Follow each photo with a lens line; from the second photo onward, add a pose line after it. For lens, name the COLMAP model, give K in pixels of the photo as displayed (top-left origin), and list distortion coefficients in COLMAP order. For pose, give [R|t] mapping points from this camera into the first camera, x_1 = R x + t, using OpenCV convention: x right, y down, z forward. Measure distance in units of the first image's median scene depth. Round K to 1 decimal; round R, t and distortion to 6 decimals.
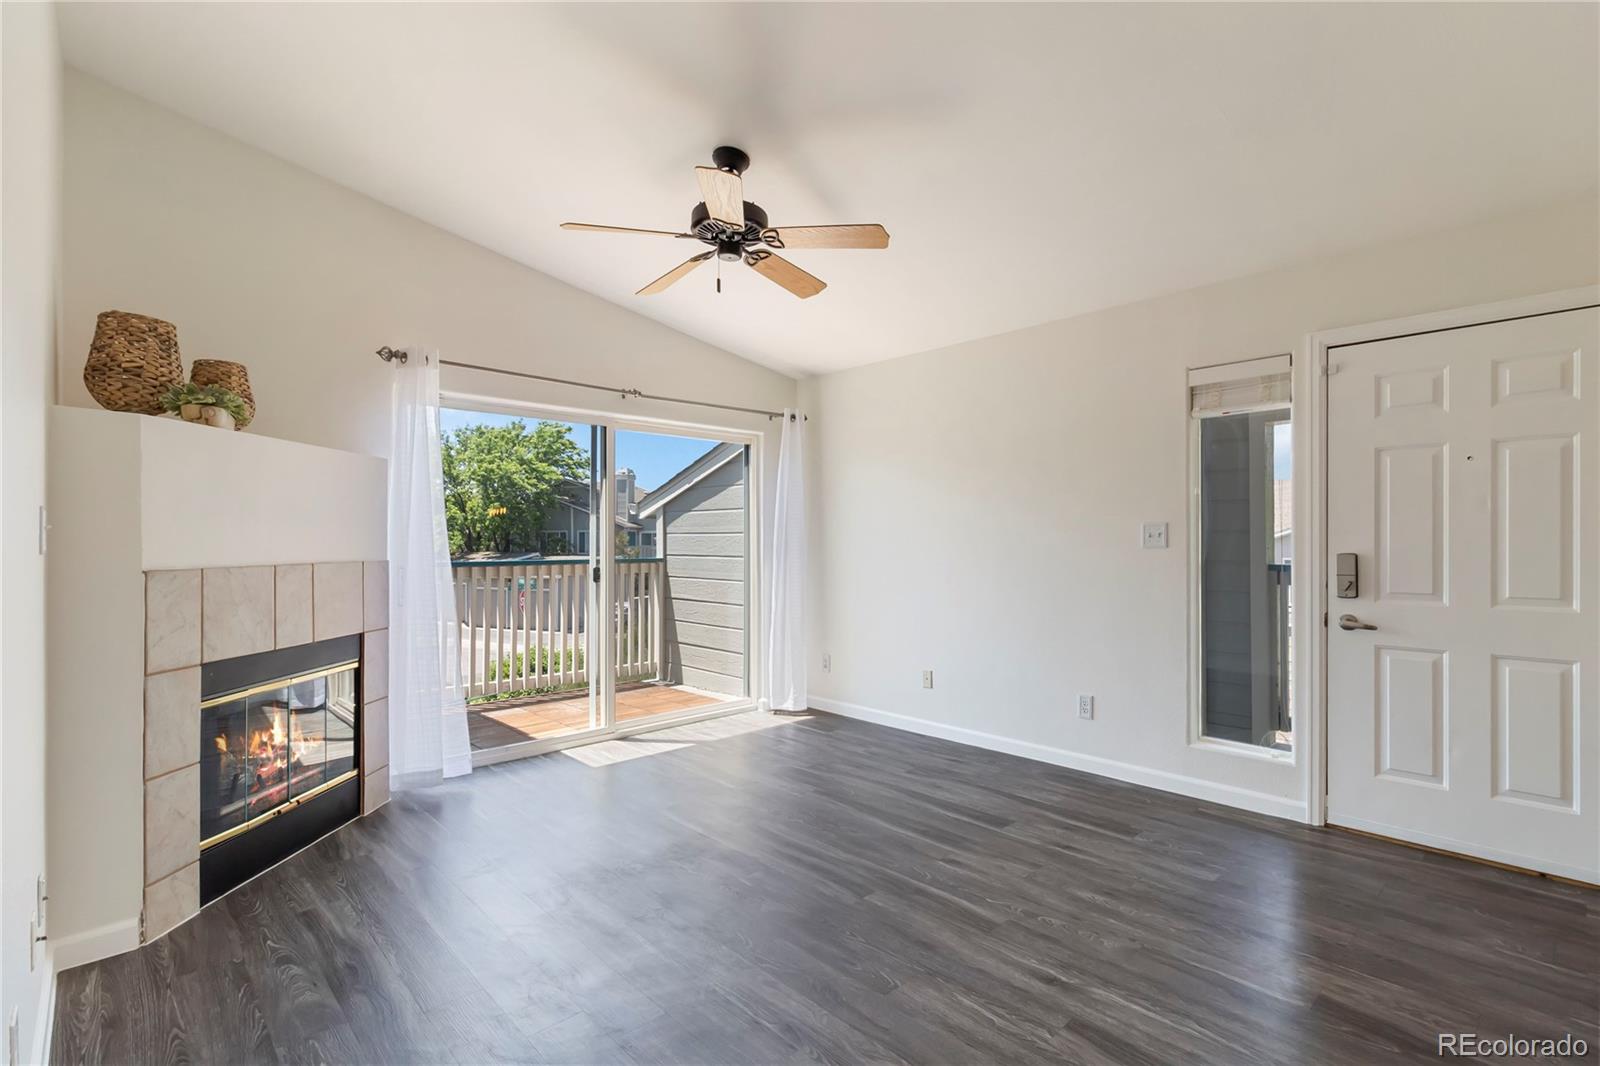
lens RADIAL K [[750.9, 0, 823.9], [0, 750.9, 534.3], [0, 0, 1]] dist [0.003793, -0.000969]
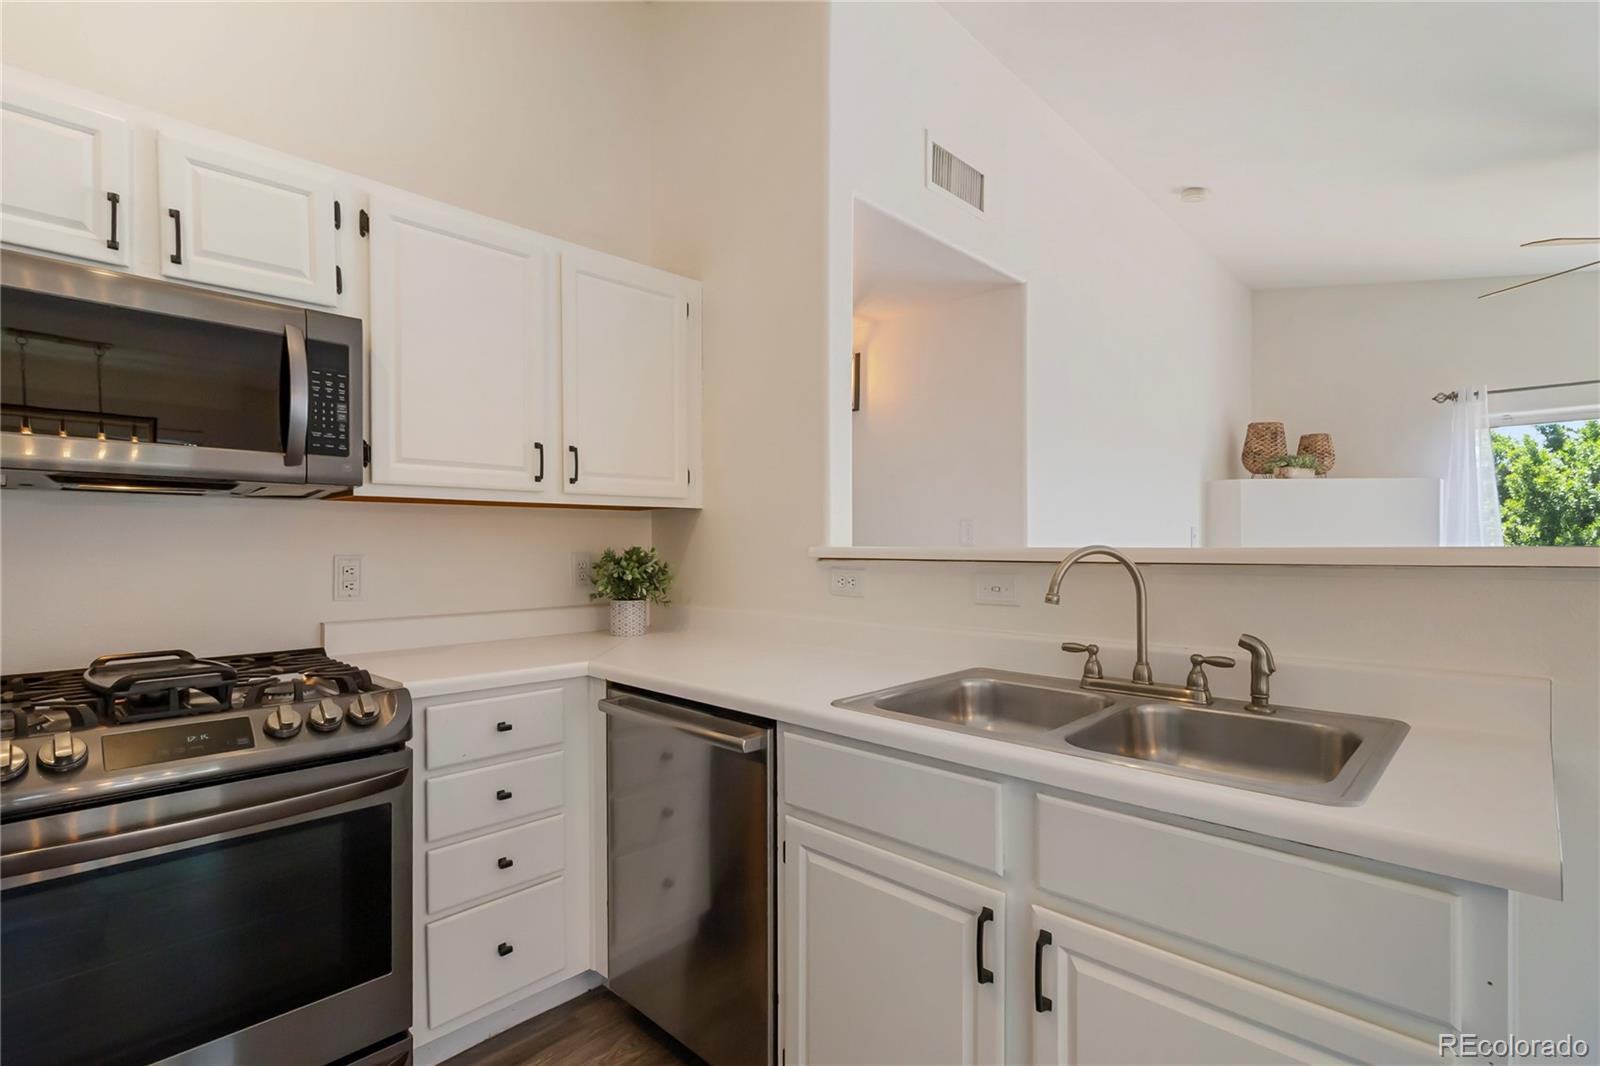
lens RADIAL K [[750.9, 0, 794.4], [0, 750.9, 542.9], [0, 0, 1]] dist [0.003793, -0.000969]
pose [[0.022855, -0.000611, -0.999739, 0.769910], [0.014762, 0.999891, -0.000273, -0.002002], [0.999630, -0.014752, 0.022861, -0.185050]]
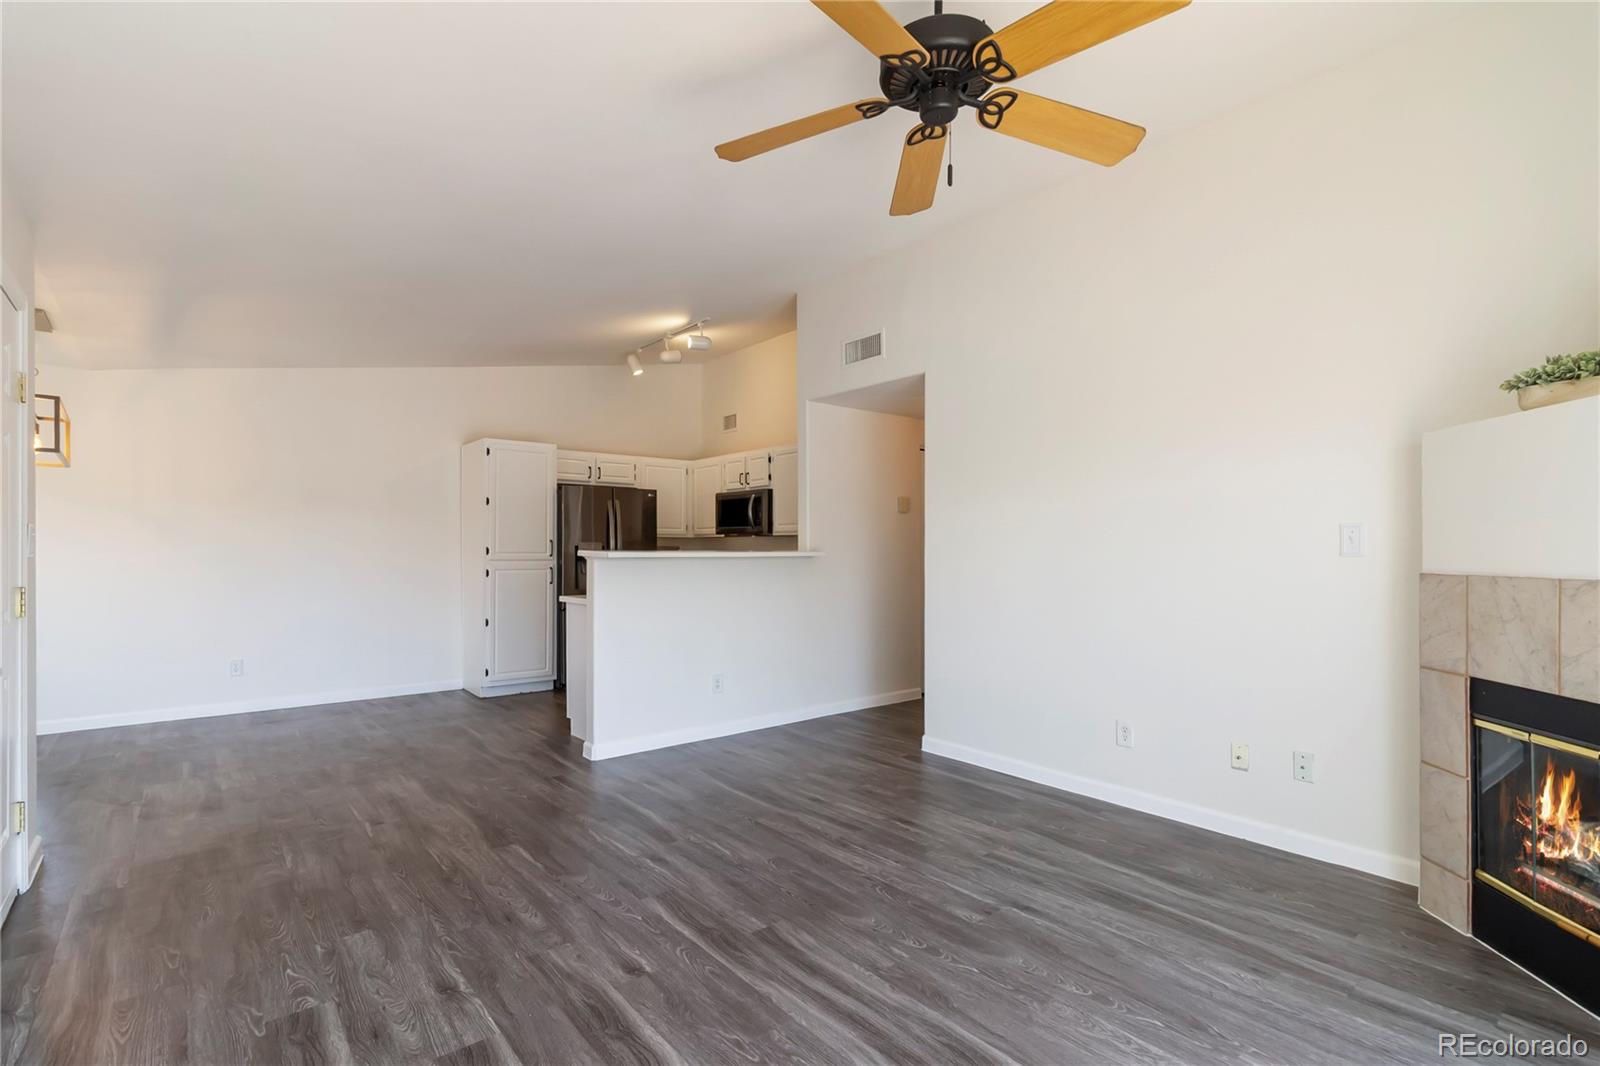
lens RADIAL K [[750.9, 0, 798.2], [0, 750.9, 546.5], [0, 0, 1]] dist [0.003793, -0.000969]
pose [[-0.995664, 0.000315, 0.093027, -0.057186], [-0.001137, 0.999878, -0.015556, 0.018156], [-0.093021, -0.015594, -0.995542, 1.511028]]
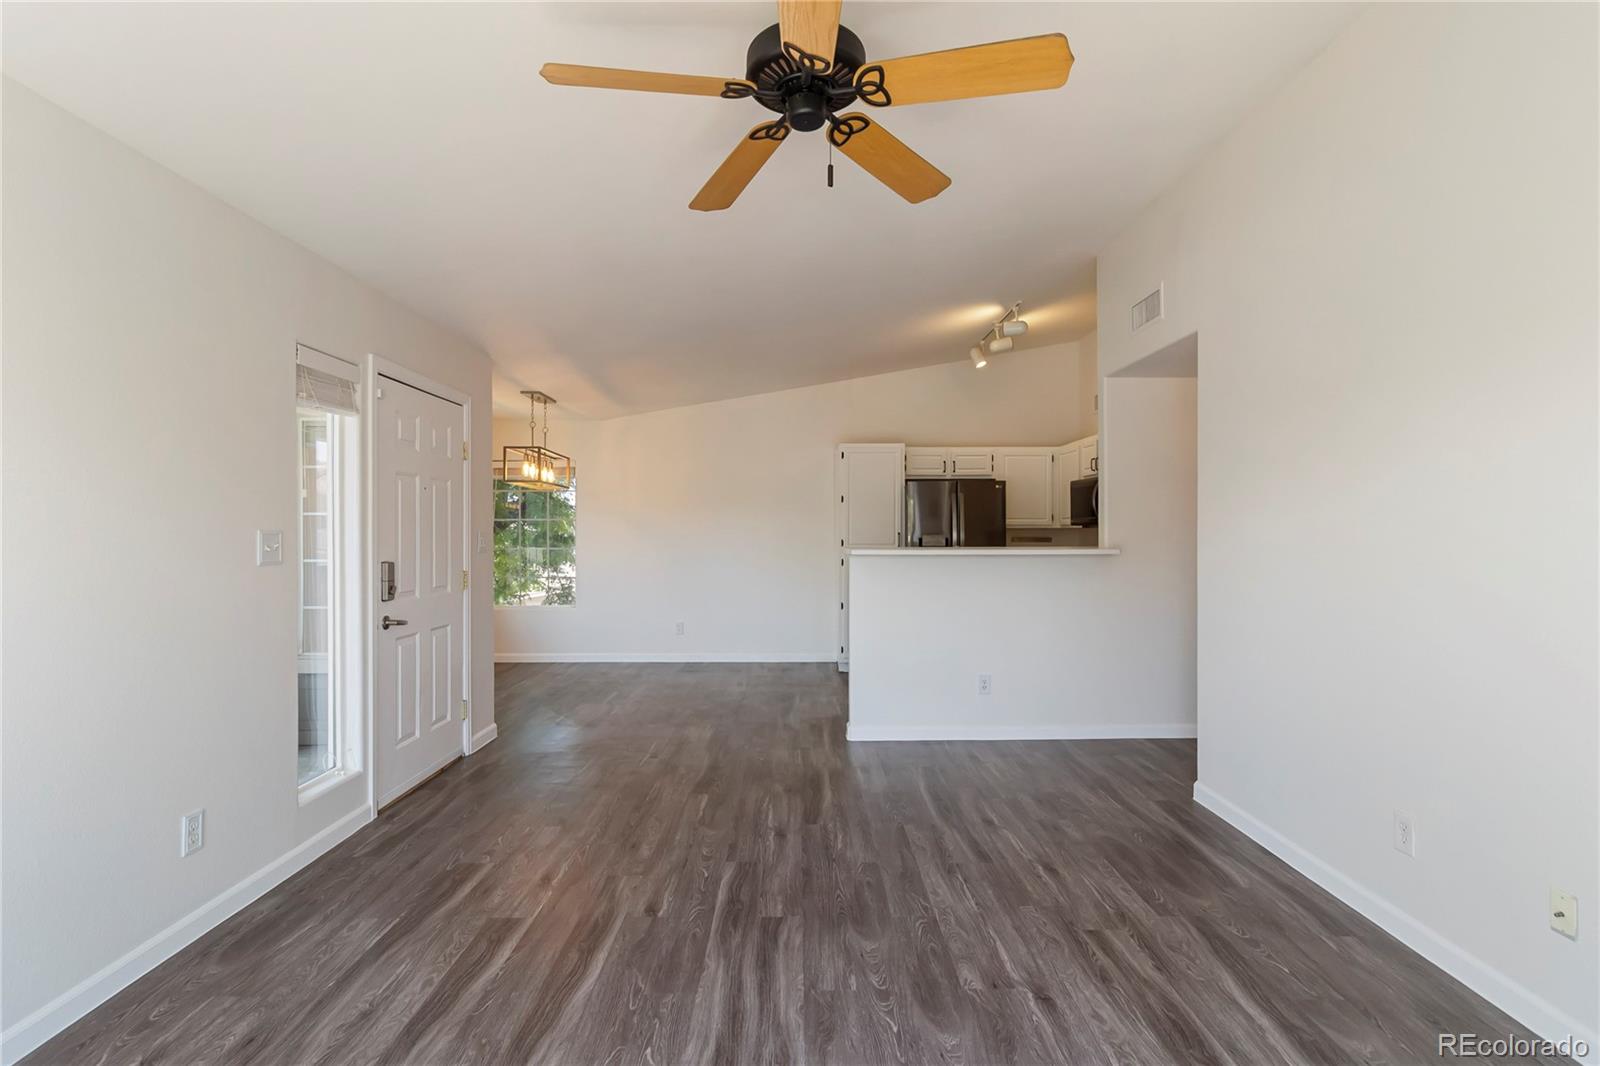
lens RADIAL K [[750.9, 0, 798.9], [0, 750.9, 532.3], [0, 0, 1]] dist [0.003793, -0.000969]
pose [[-0.715261, 0.000473, 0.698857, -0.512967], [-0.006392, 0.999954, -0.007219, -0.013395], [-0.698828, -0.009631, -0.715225, 1.324115]]
